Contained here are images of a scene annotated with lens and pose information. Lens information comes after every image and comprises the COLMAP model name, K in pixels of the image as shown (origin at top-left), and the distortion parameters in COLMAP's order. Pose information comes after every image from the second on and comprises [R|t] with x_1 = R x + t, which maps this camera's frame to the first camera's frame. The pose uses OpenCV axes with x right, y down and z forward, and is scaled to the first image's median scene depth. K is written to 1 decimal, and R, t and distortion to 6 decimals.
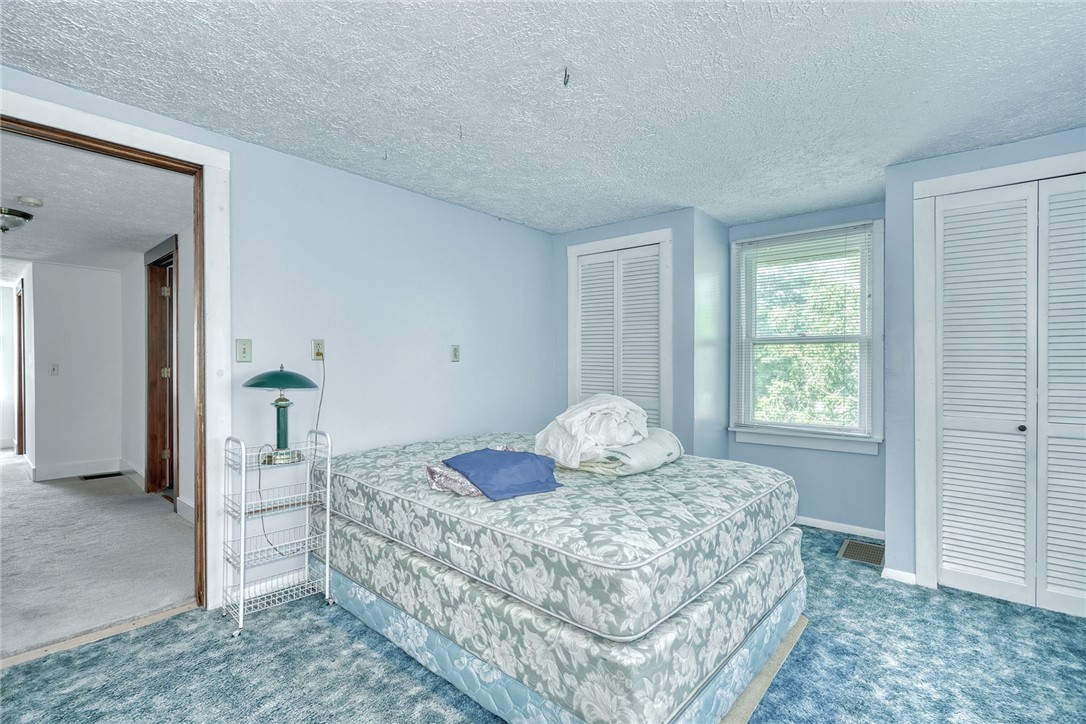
lens RADIAL K [[497.2, 0, 541.3], [0, 497.2, 365.0], [0, 0, 1]] dist [-0.005387, 0.004123]
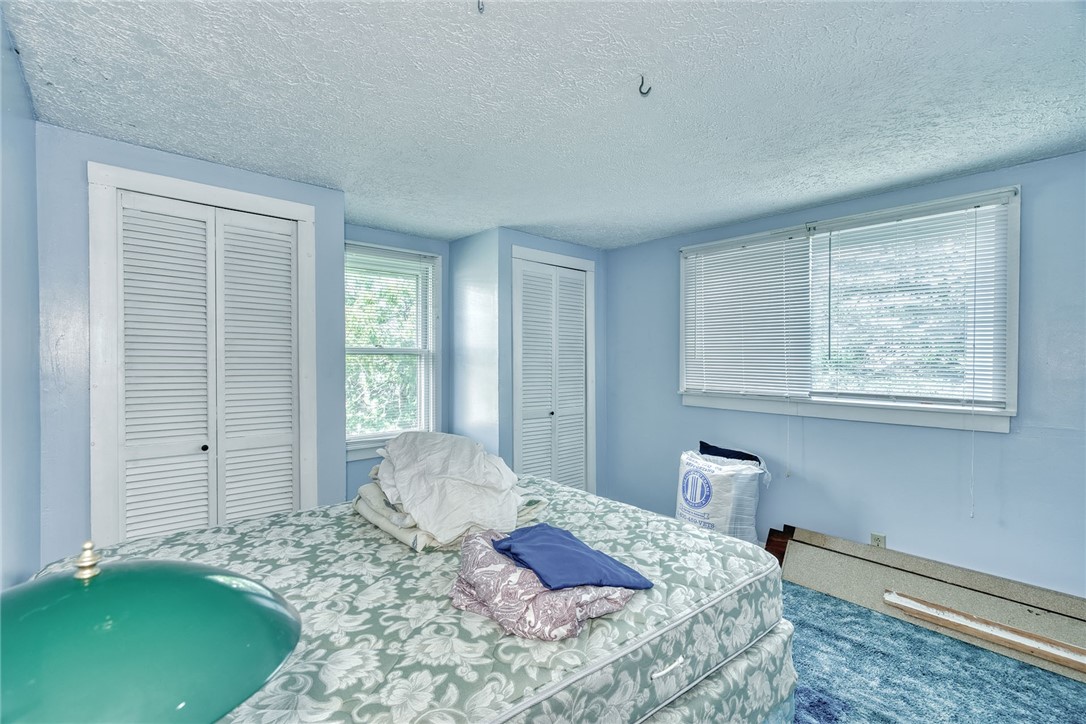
lens RADIAL K [[497.2, 0, 538.3], [0, 497.2, 359.9], [0, 0, 1]] dist [-0.005387, 0.004123]
pose [[0.141650, -0.004660, 0.989906, -0.657434], [0.001594, 0.999989, 0.004480, -0.060288], [-0.989916, 0.000943, 0.141656, 0.799019]]
